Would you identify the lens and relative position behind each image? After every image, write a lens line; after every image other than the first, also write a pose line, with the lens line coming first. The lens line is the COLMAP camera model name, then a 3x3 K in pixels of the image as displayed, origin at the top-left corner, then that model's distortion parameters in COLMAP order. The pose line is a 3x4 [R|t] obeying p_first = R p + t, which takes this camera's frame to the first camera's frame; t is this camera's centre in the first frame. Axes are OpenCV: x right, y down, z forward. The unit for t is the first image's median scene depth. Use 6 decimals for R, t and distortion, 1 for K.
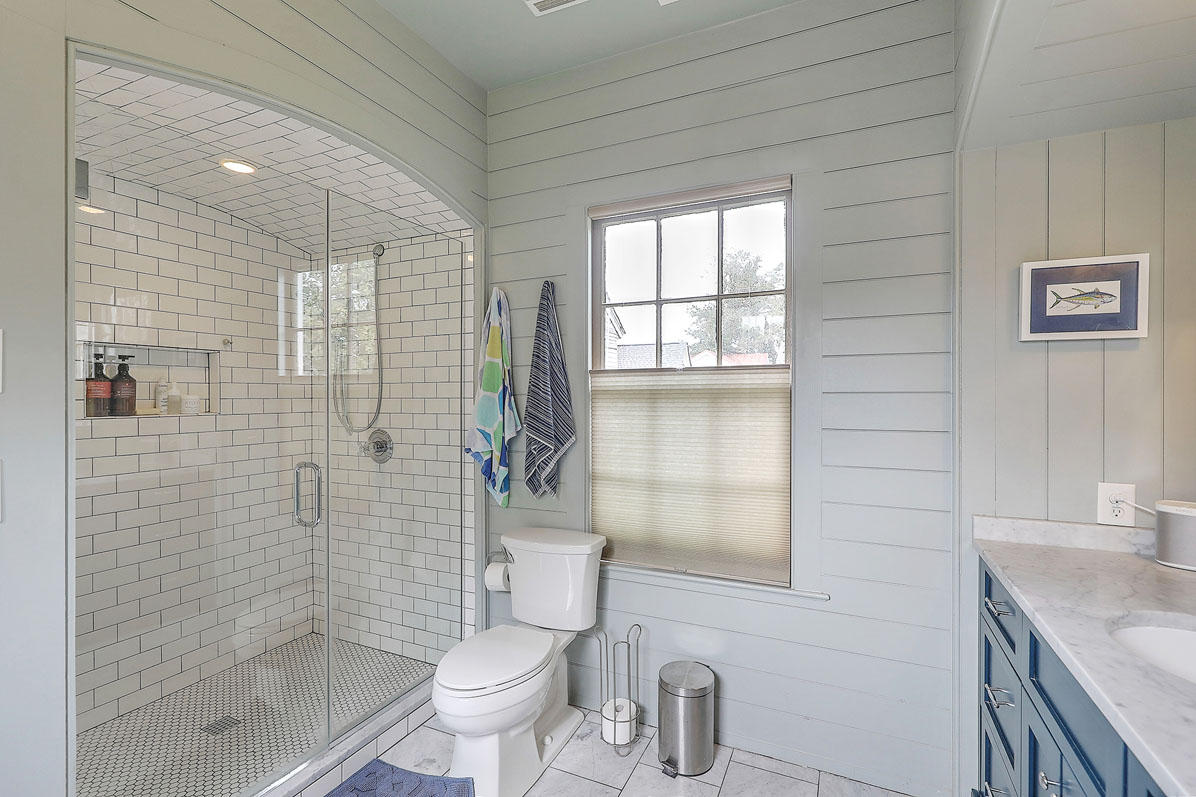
lens RADIAL K [[548.6, 0, 601.9], [0, 548.6, 398.8], [0, 0, 1]] dist [0.013871, -0.000256]
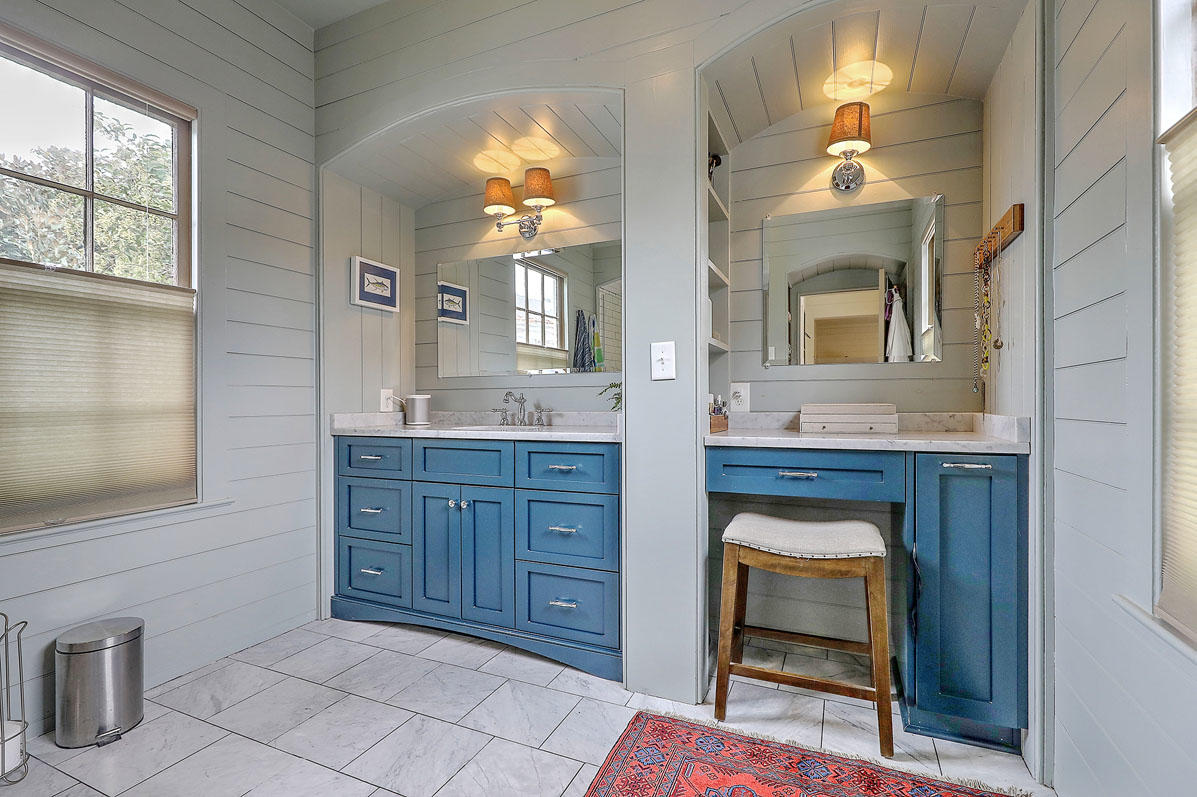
lens RADIAL K [[549.1, 0, 601.6], [0, 549.1, 400.5], [0, 0, 1]] dist [0.013871, -0.000256]
pose [[0.000808, -0.001892, 0.999998, -0.710272], [0.003938, 0.999990, 0.001889, 0.148621], [-0.999992, 0.003937, 0.000815, 0.223919]]
